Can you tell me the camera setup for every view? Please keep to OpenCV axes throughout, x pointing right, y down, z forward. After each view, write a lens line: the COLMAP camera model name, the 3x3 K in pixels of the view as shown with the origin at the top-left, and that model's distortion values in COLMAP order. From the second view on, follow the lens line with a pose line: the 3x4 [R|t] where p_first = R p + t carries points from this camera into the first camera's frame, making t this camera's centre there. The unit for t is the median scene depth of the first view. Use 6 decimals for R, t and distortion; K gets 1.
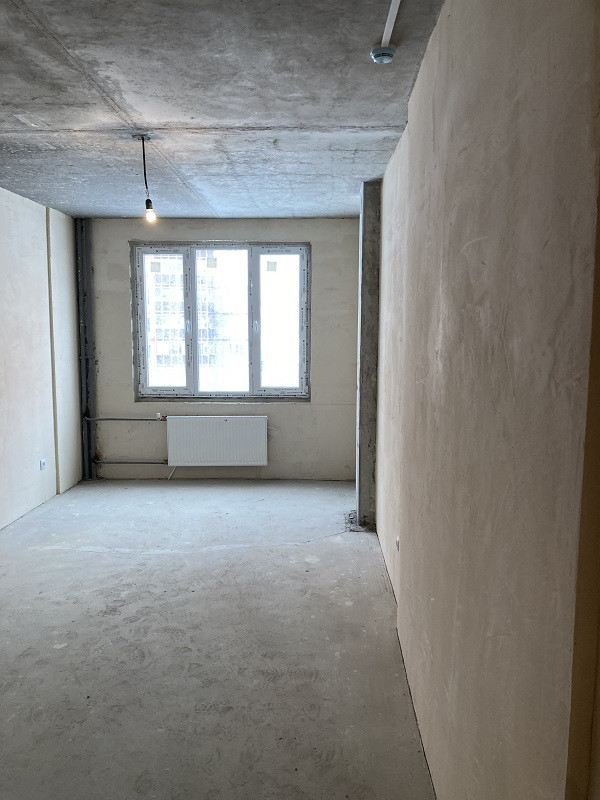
lens RADIAL K [[644.2, 0, 300.5], [0, 644.2, 402.1], [0, 0, 1]] dist [0.004194, -0.000238]
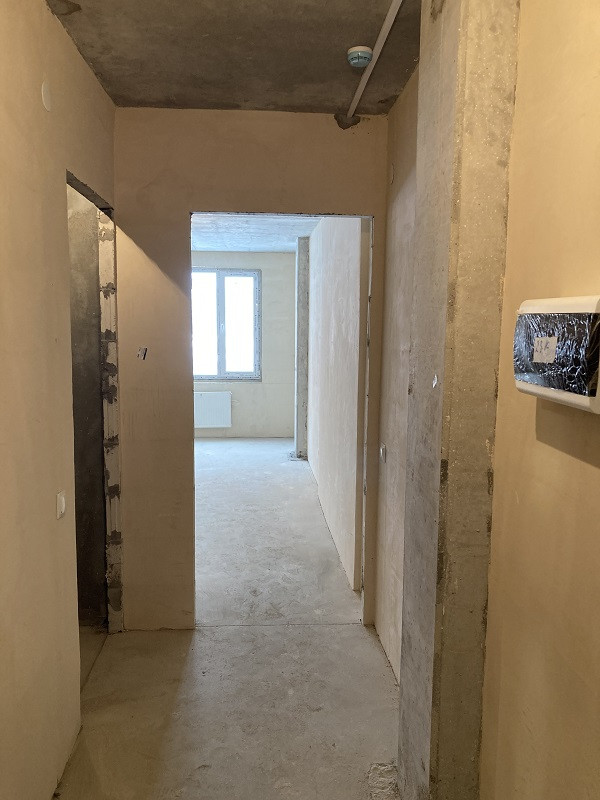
lens RADIAL K [[644.2, 0, 300.5], [0, 644.2, 402.1], [0, 0, 1]] dist [0.004194, -0.000238]
pose [[0.995076, -0.007492, 0.098836, -0.046008], [0.007440, 0.999972, 0.000901, 0.050276], [-0.098840, -0.000161, 0.995103, -0.474345]]
